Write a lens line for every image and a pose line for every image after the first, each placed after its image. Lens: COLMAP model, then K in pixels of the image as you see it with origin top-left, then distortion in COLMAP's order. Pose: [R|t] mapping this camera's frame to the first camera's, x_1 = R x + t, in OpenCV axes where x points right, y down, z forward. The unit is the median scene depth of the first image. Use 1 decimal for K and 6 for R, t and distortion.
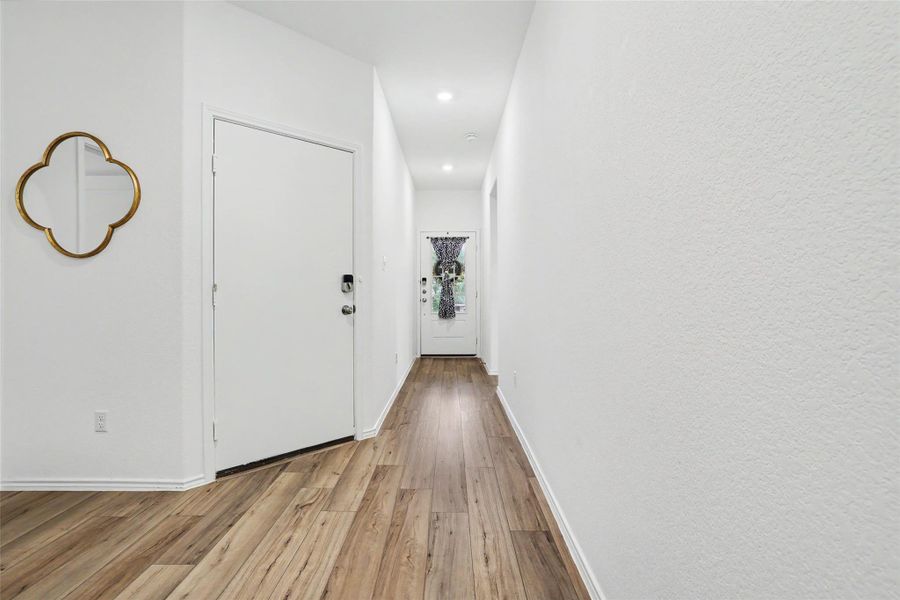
lens RADIAL K [[395.7, 0, 450.6], [0, 395.7, 297.4], [0, 0, 1]] dist [-0.027654, 0.004139]
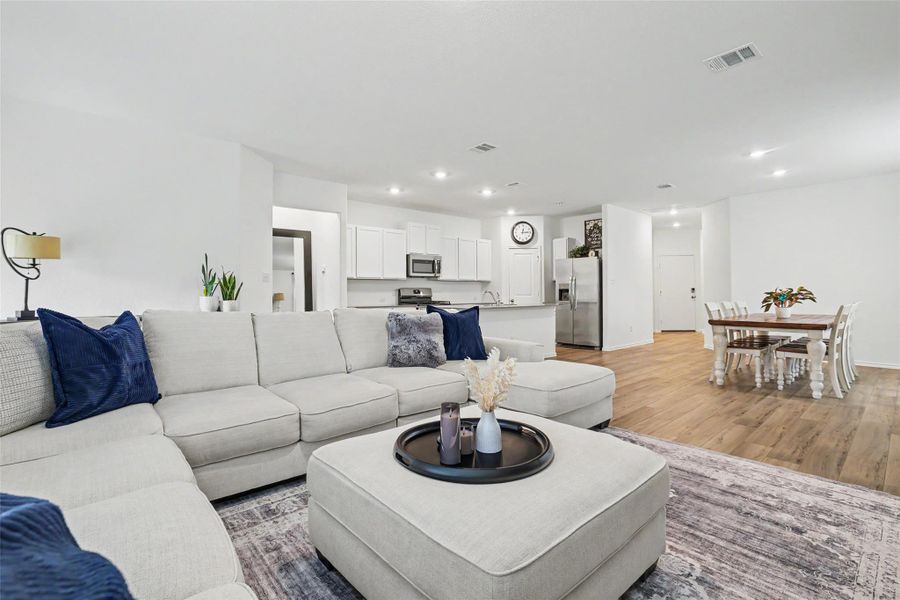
lens RADIAL K [[411.9, 0, 445.8], [0, 411.9, 298.7], [0, 0, 1]] dist [-0.017363, 0.003067]
pose [[0.664700, 0.009632, -0.747048, 0.498437], [0.000700, 0.999908, 0.013515, -0.004650], [0.747110, -0.009507, 0.664632, -1.537858]]
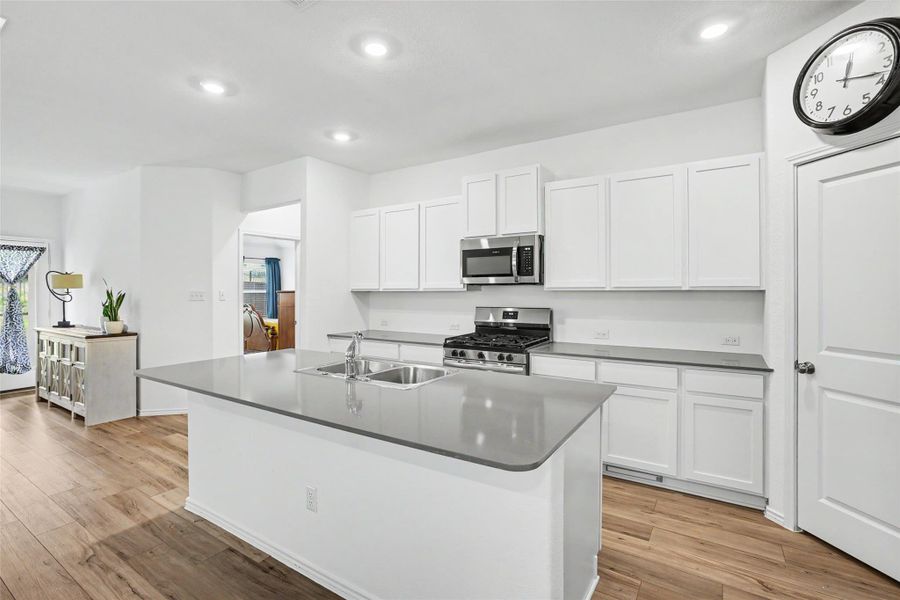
lens RADIAL K [[411.9, 0, 456.0], [0, 411.9, 295.7], [0, 0, 1]] dist [-0.017363, 0.003067]
pose [[-0.540874, 0.012153, -0.841016, 0.047675], [-0.000425, 0.999892, 0.014722, -0.046009], [0.841103, 0.008321, -0.540810, -0.516770]]
